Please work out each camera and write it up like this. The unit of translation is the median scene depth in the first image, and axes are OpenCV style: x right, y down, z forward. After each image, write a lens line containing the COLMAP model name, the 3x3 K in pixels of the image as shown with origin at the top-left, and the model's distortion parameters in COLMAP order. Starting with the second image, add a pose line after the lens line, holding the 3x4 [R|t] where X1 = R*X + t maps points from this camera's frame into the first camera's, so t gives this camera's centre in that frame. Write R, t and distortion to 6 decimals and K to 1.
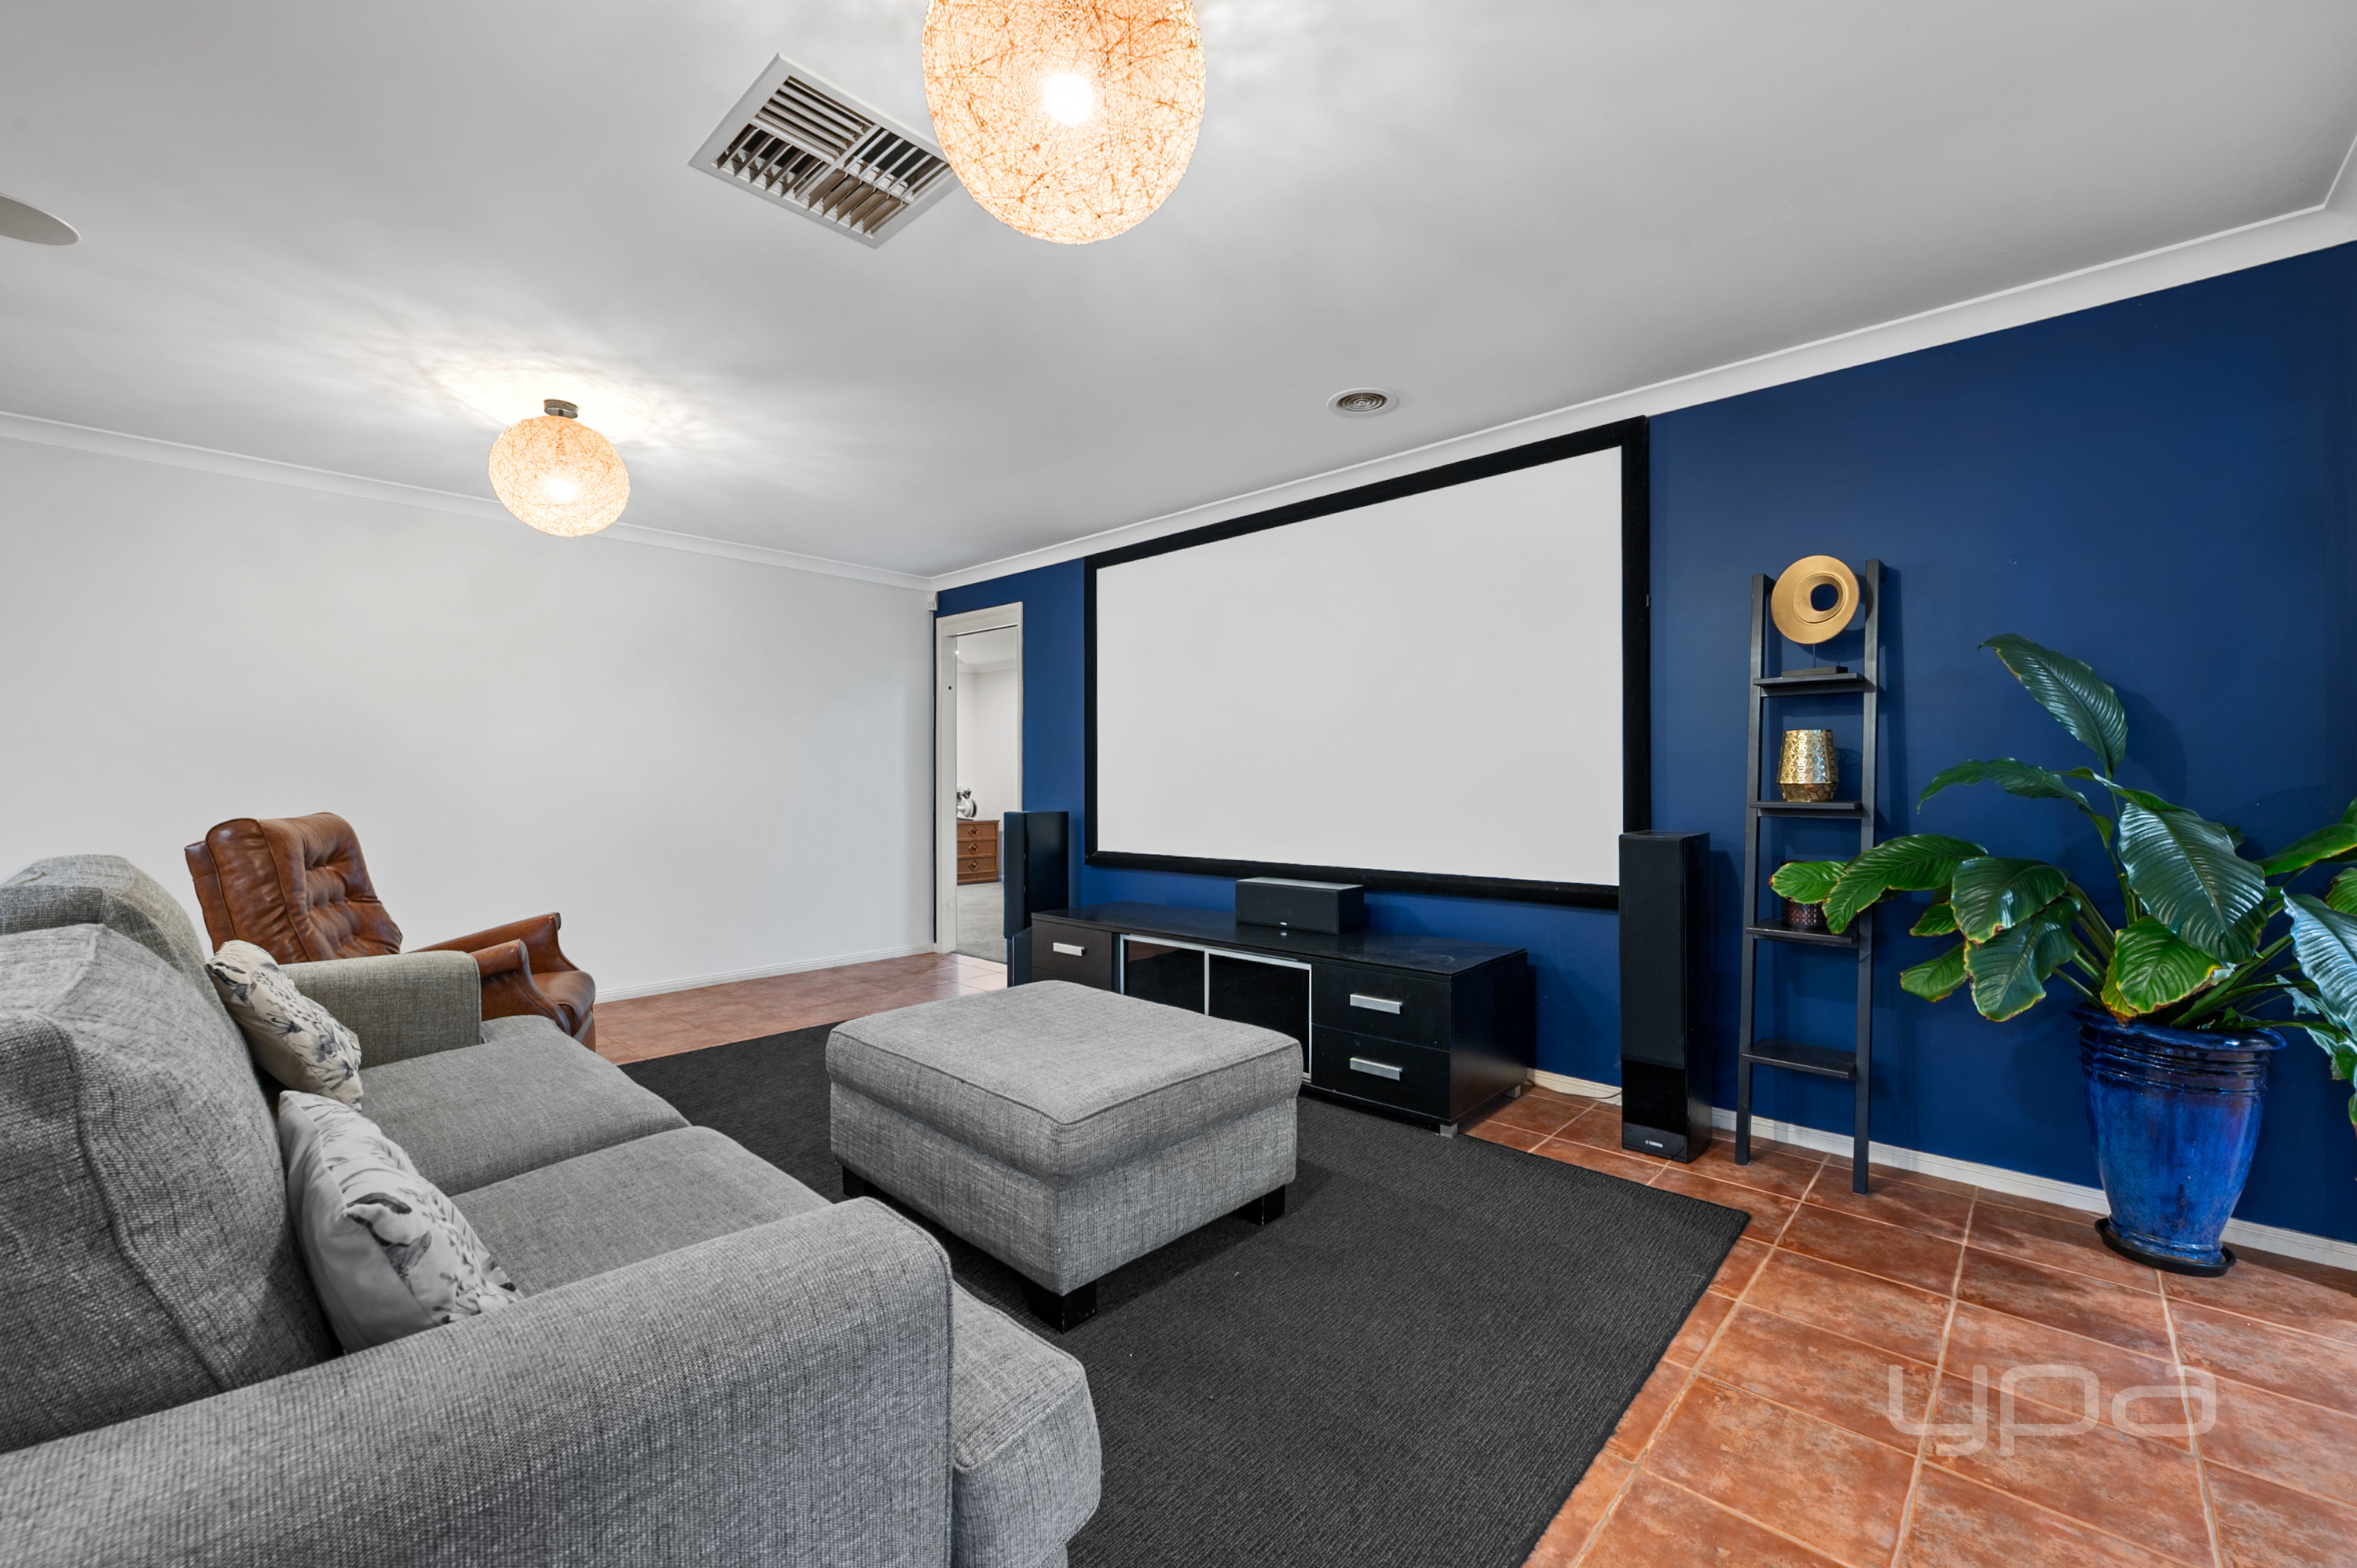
lens RADIAL K [[936.2, 0, 1177.9], [0, 936.2, 782.4], [0, 0, 1]] dist [-0.008113, -0.000485]
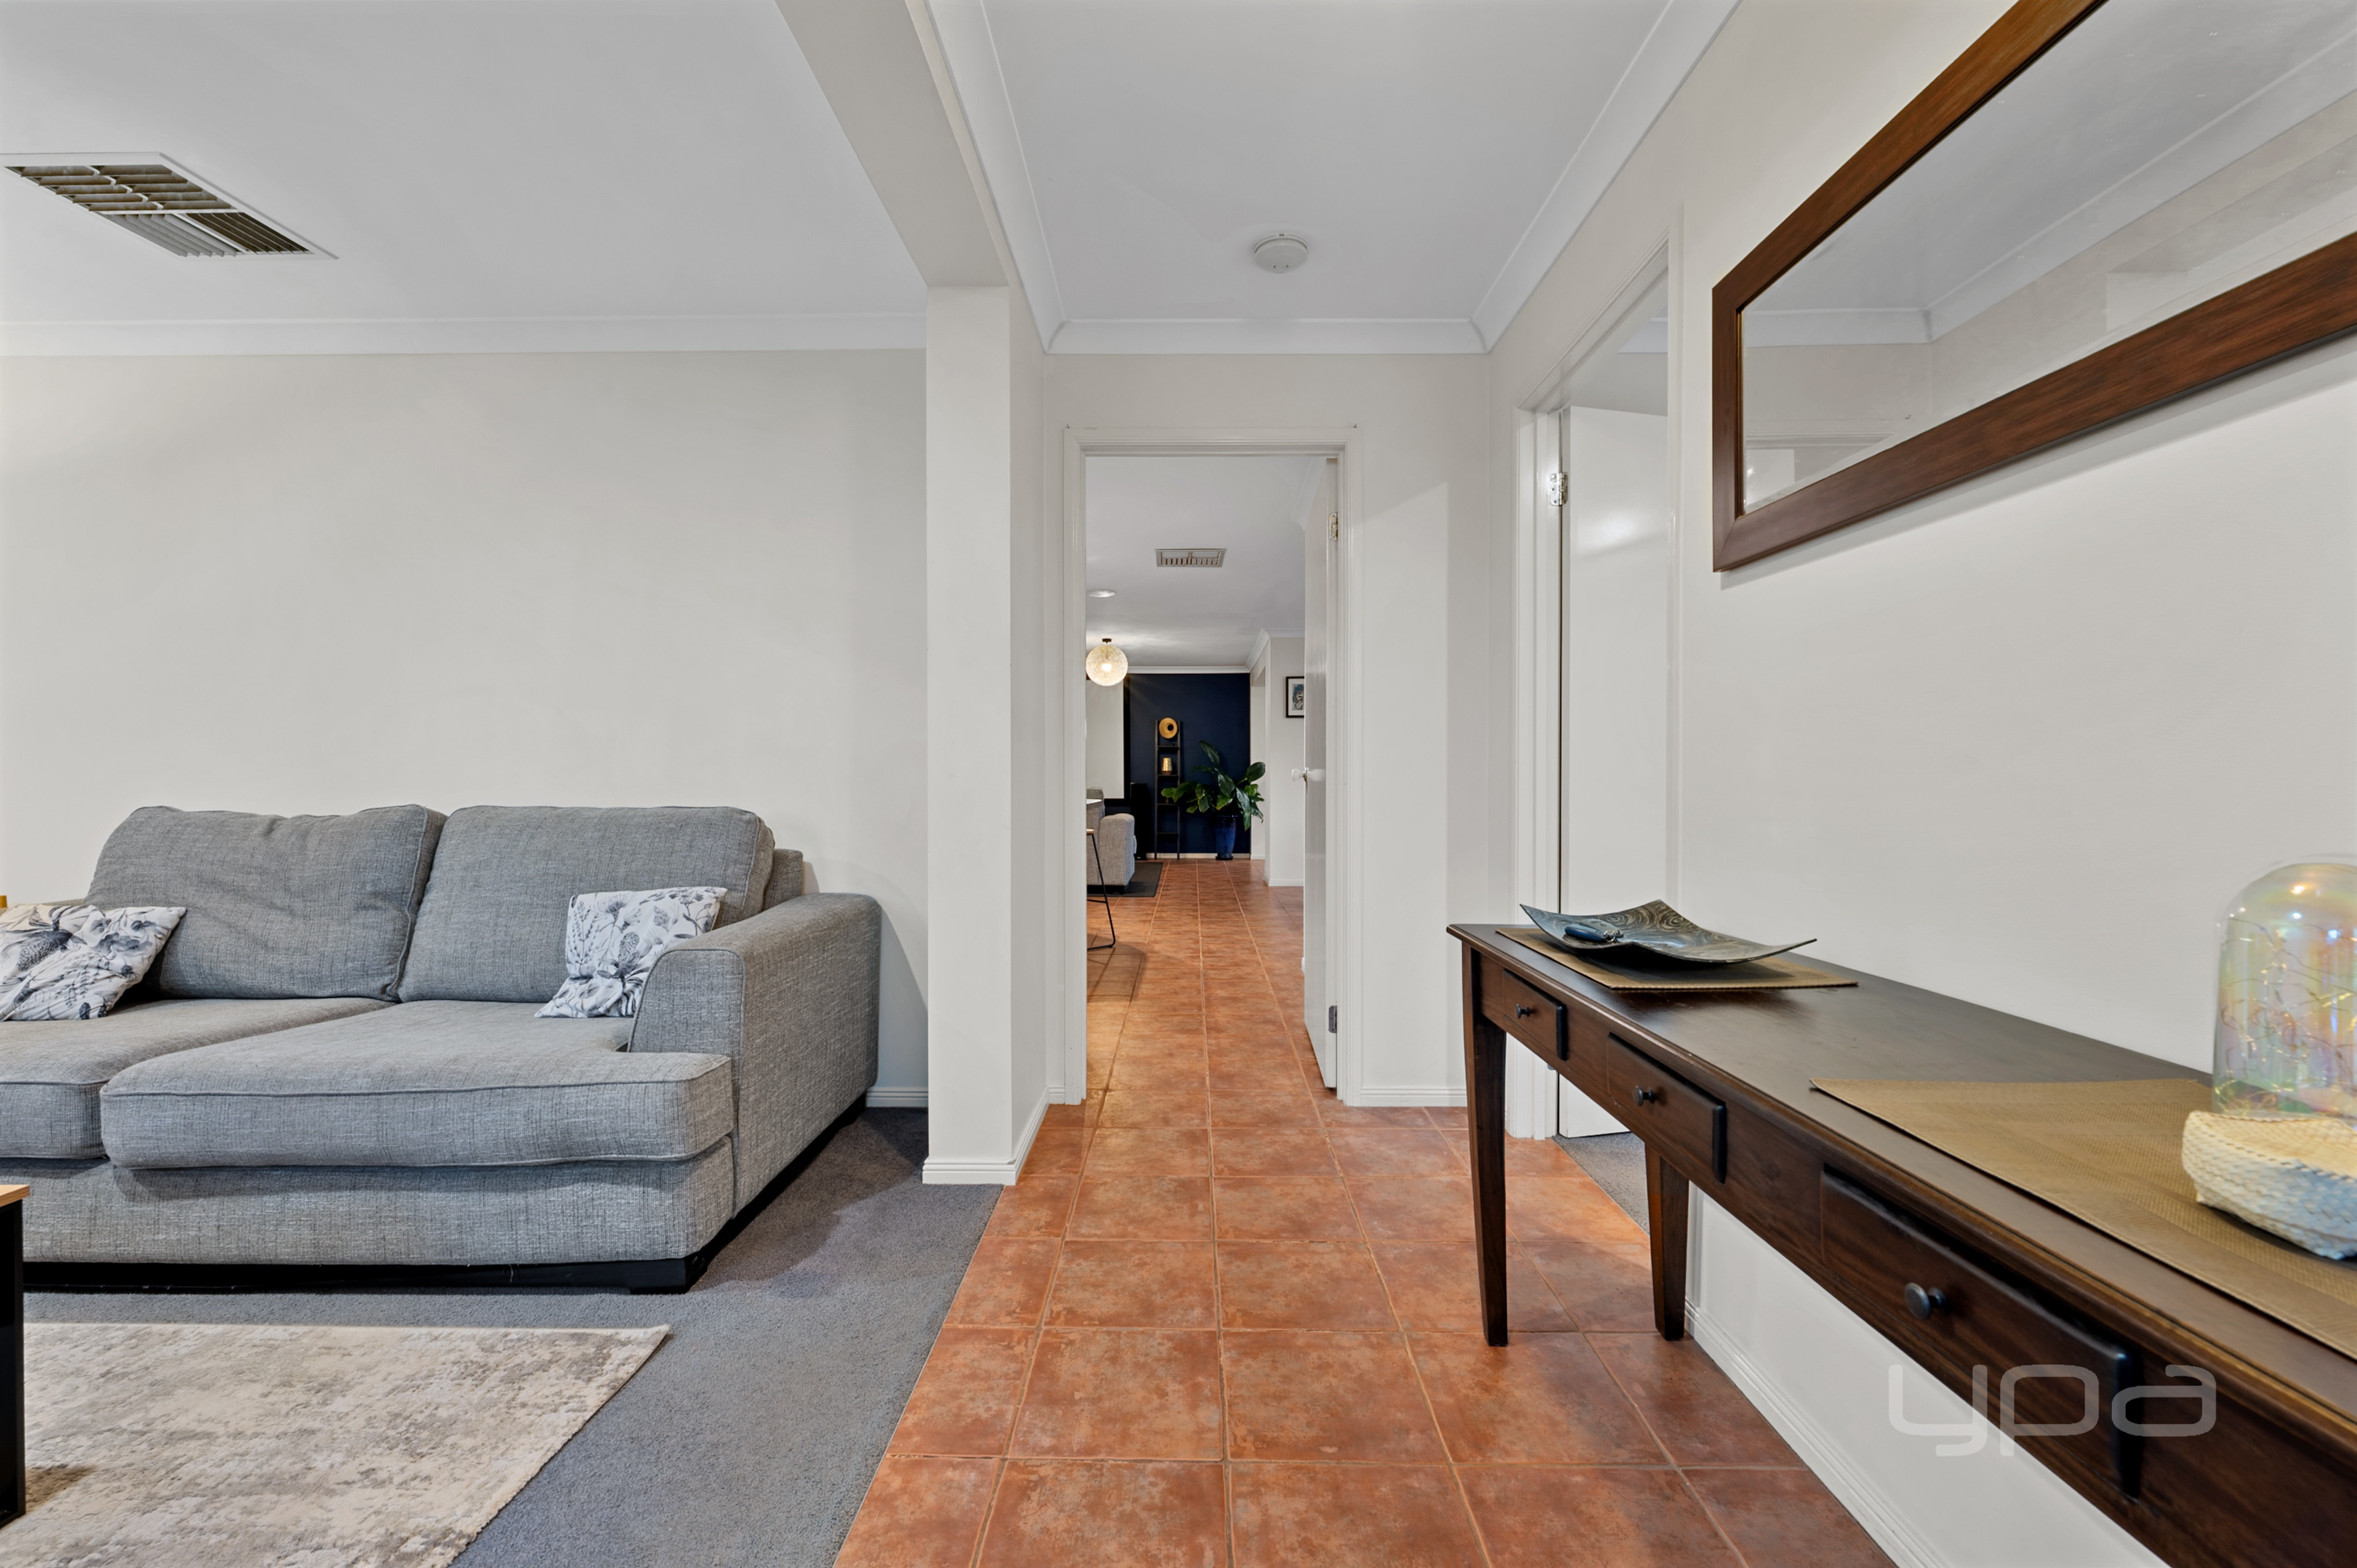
lens RADIAL K [[936.2, 0, 1179.8], [0, 936.2, 778.3], [0, 0, 1]] dist [-0.008113, -0.000485]
pose [[0.740393, -0.008827, 0.672117, -2.259395], [0.004451, 0.999956, 0.008229, 0.002257], [-0.672160, -0.003101, 0.740400, -2.315867]]
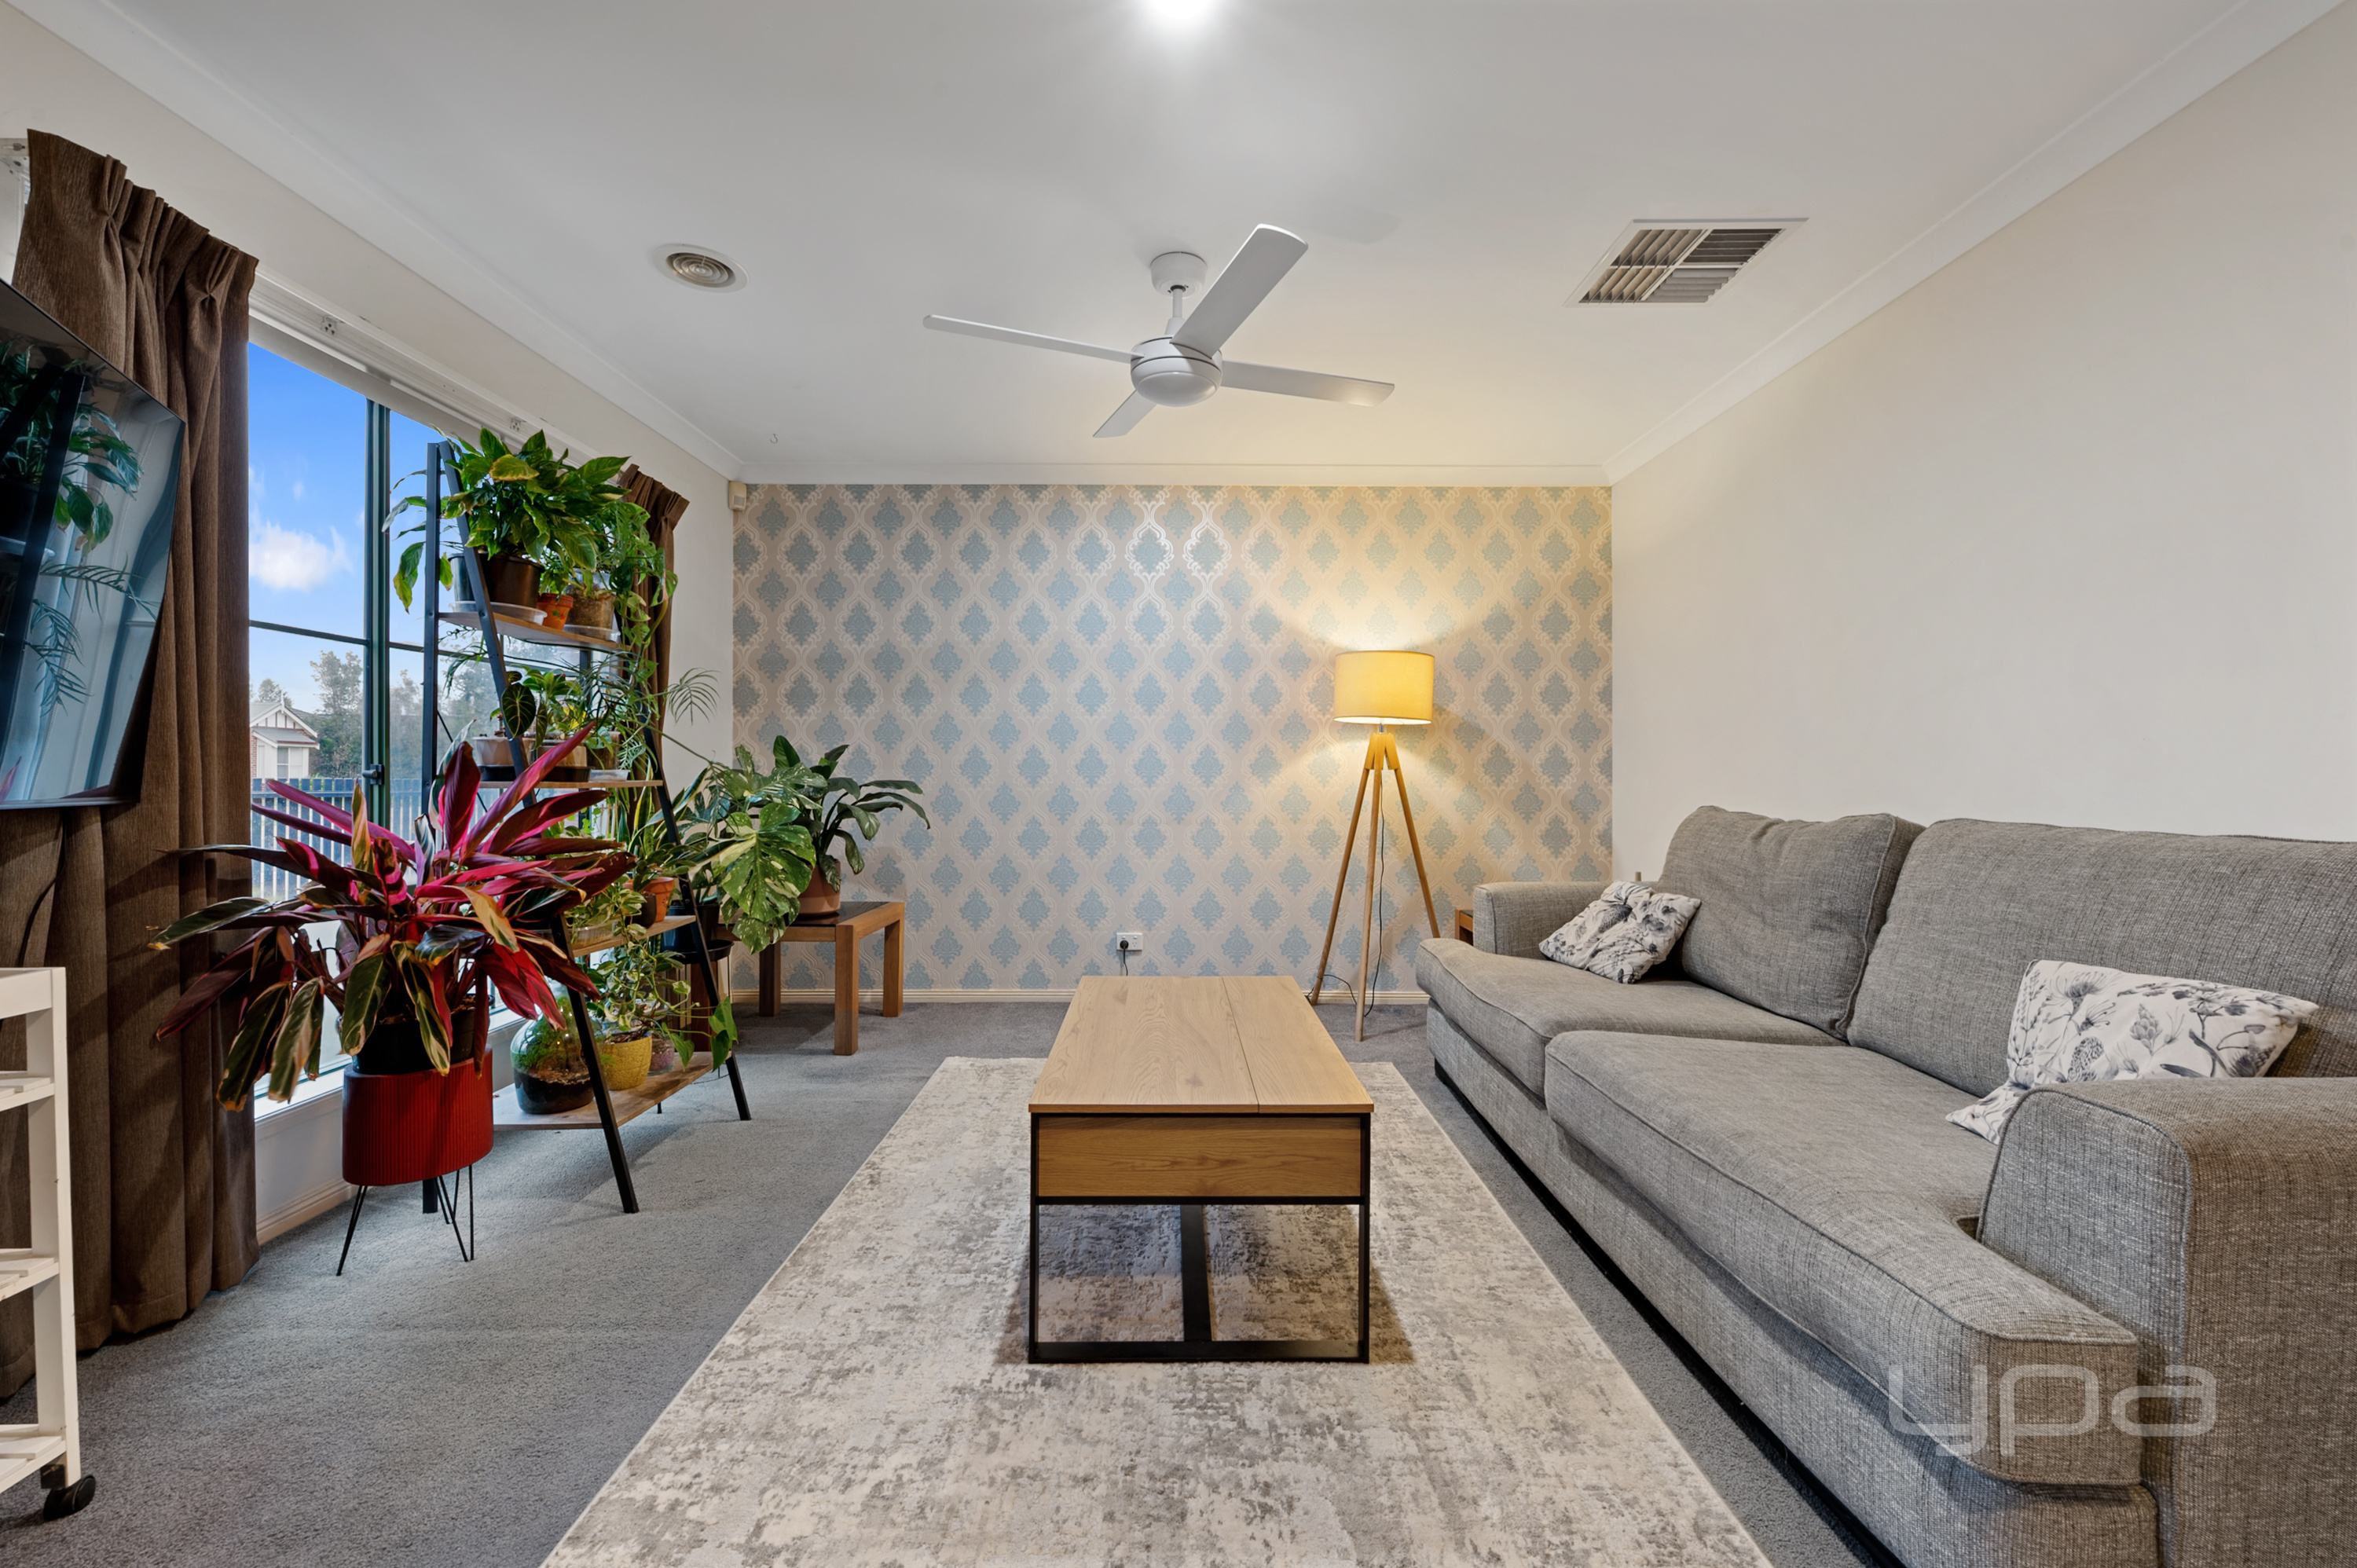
lens RADIAL K [[936.2, 0, 1174.6], [0, 936.2, 770.7], [0, 0, 1]] dist [-0.008113, -0.000485]
pose [[0.677818, -0.007245, -0.735194, -1.364137], [0.000334, 0.999954, -0.009547, 0.009494], [0.735230, 0.006226, 0.677789, -1.390374]]
